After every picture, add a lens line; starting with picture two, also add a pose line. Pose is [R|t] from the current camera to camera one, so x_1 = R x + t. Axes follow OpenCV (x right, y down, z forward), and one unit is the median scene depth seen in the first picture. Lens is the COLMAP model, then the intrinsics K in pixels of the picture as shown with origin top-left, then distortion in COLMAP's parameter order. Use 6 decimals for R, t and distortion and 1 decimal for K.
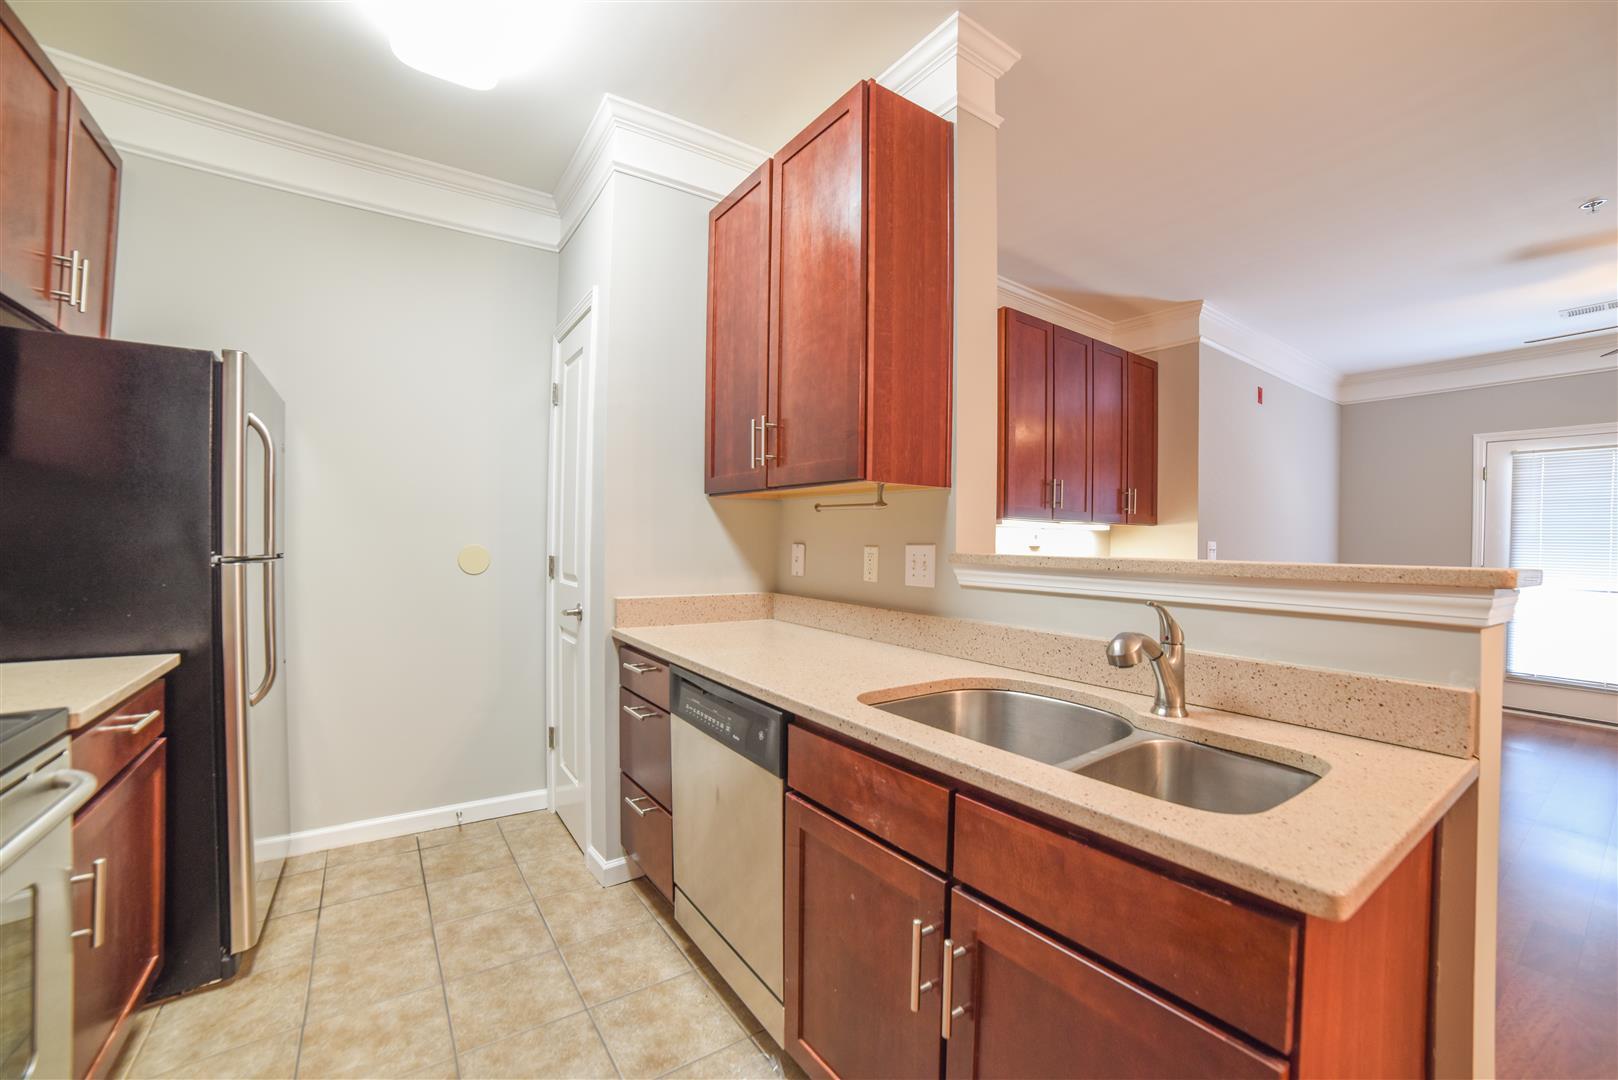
lens RADIAL K [[659.4, 0, 818.3], [0, 659.4, 543.9], [0, 0, 1]] dist [-0.106045, 0.036952]
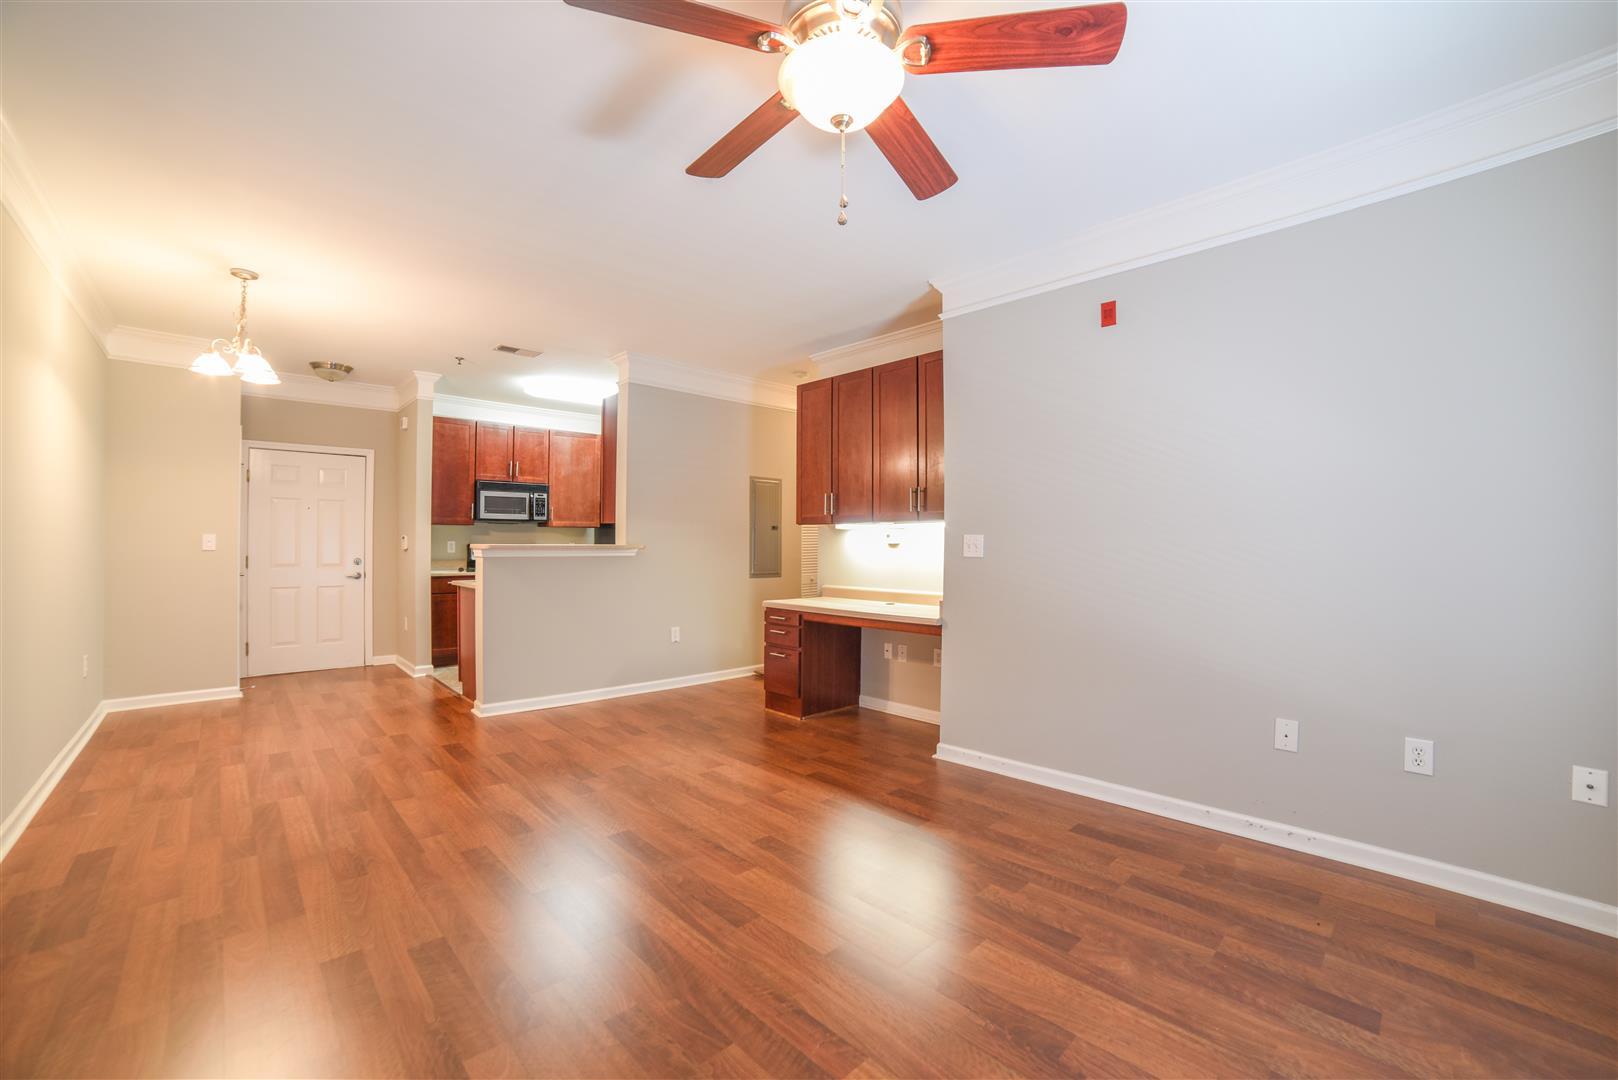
lens RADIAL K [[655.1, 0, 815.3], [0, 655.1, 543.7], [0, 0, 1]] dist [-0.092067, 0.029295]
pose [[0.153899, -0.016909, -0.987942, 2.983985], [-0.005409, 0.999824, -0.017955, 0.053251], [0.988072, 0.008107, 0.153780, 1.330895]]
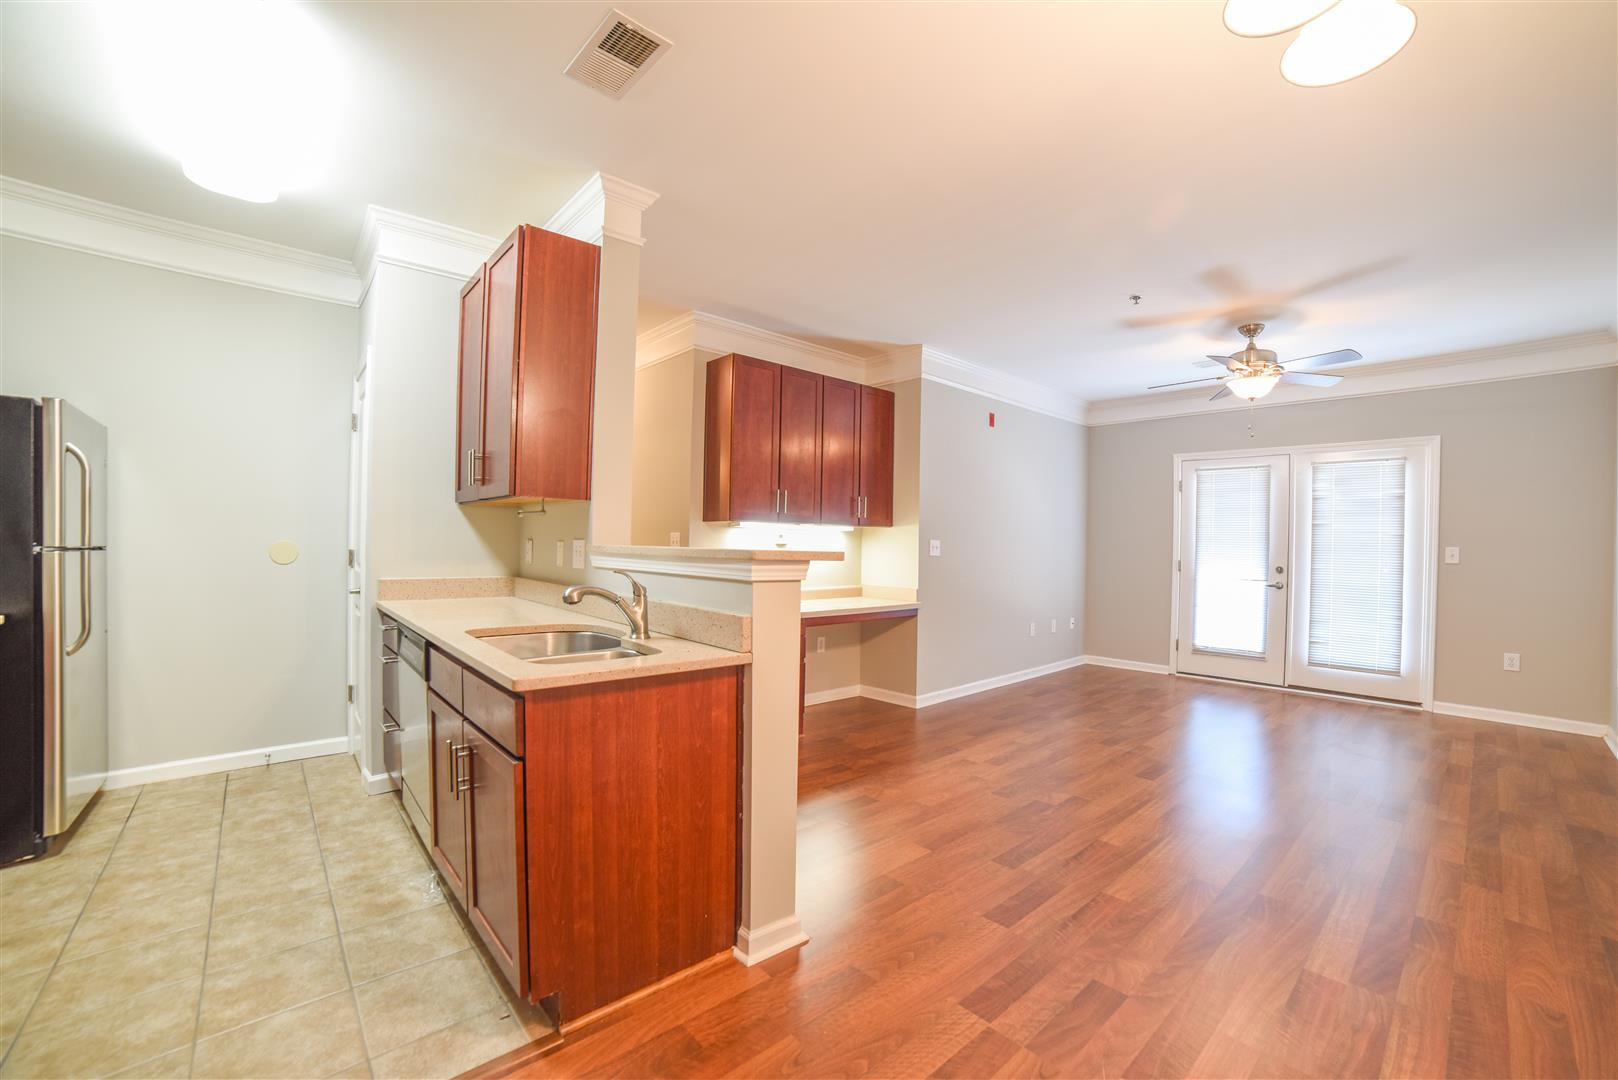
lens RADIAL K [[655.1, 0, 815.3], [0, 655.1, 543.7], [0, 0, 1]] dist [-0.092067, 0.029295]
pose [[0.992832, 0.000981, 0.119517, 0.487977], [-0.000723, 0.999997, -0.002204, 0.012645], [-0.119518, 0.002102, 0.992830, -0.465591]]
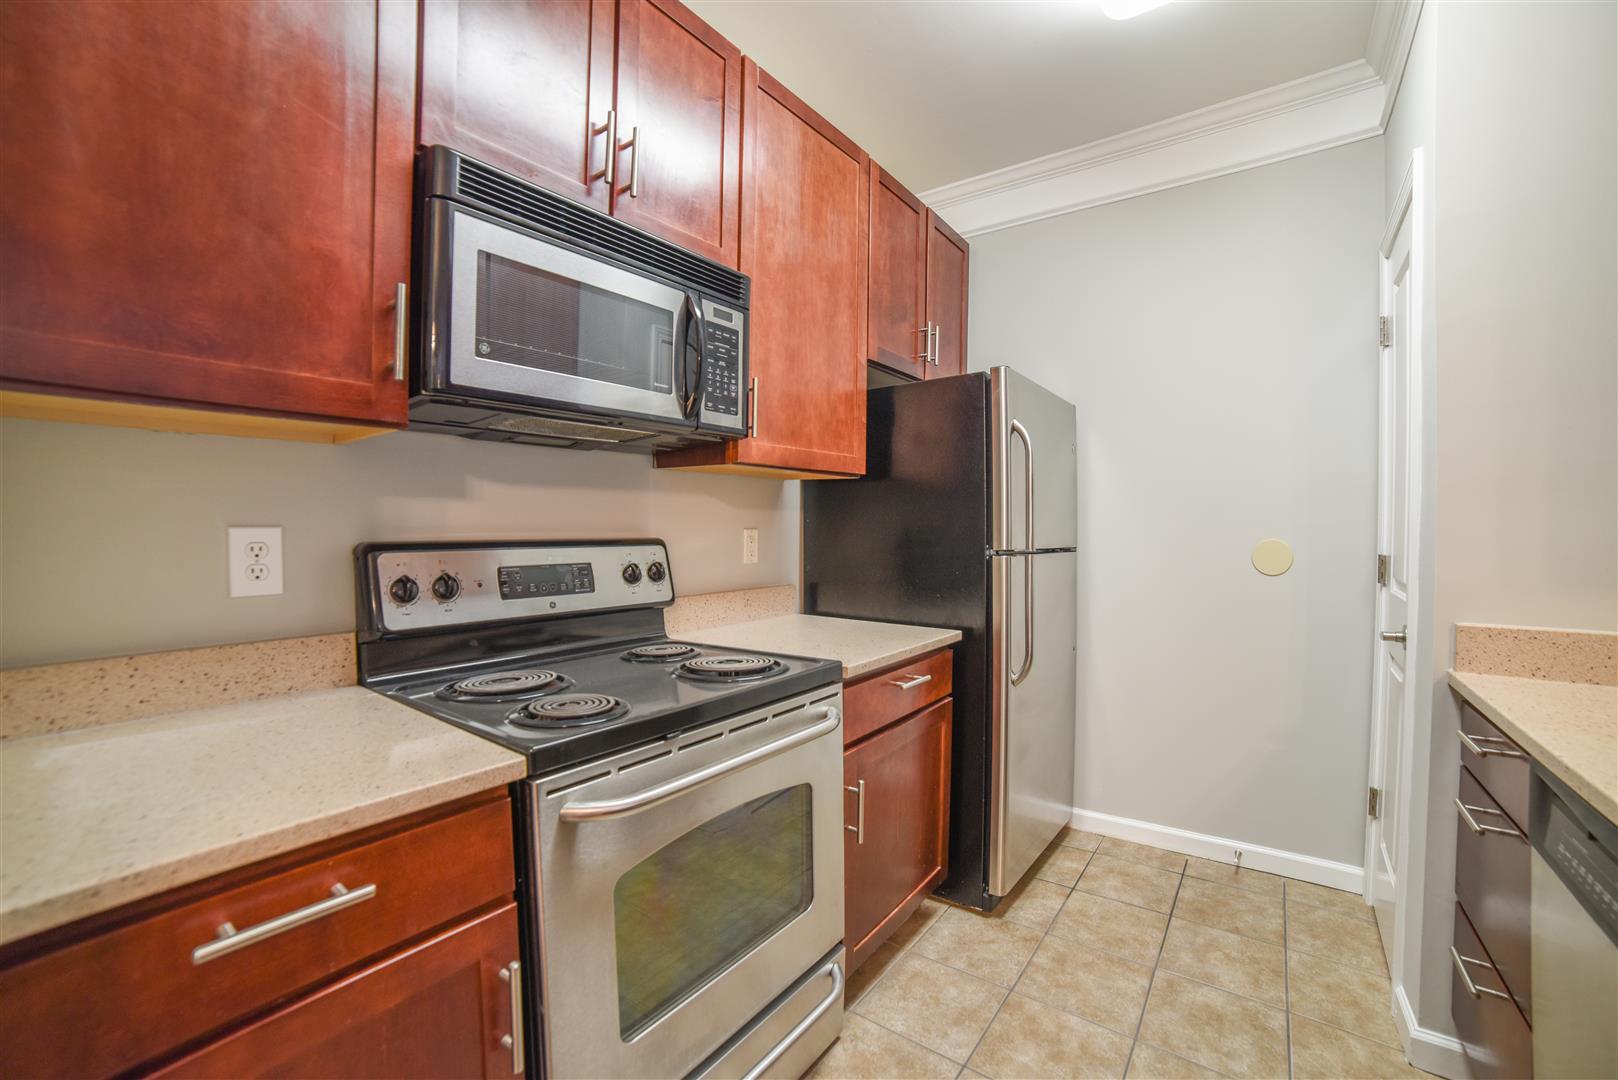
lens RADIAL K [[659.4, 0, 818.3], [0, 659.4, 543.9], [0, 0, 1]] dist [-0.106045, 0.036952]
pose [[0.324519, 0.008014, -0.945845, 0.057232], [0.000862, 0.999961, 0.008769, -0.000993], [0.945879, -0.003661, 0.324499, 0.247152]]
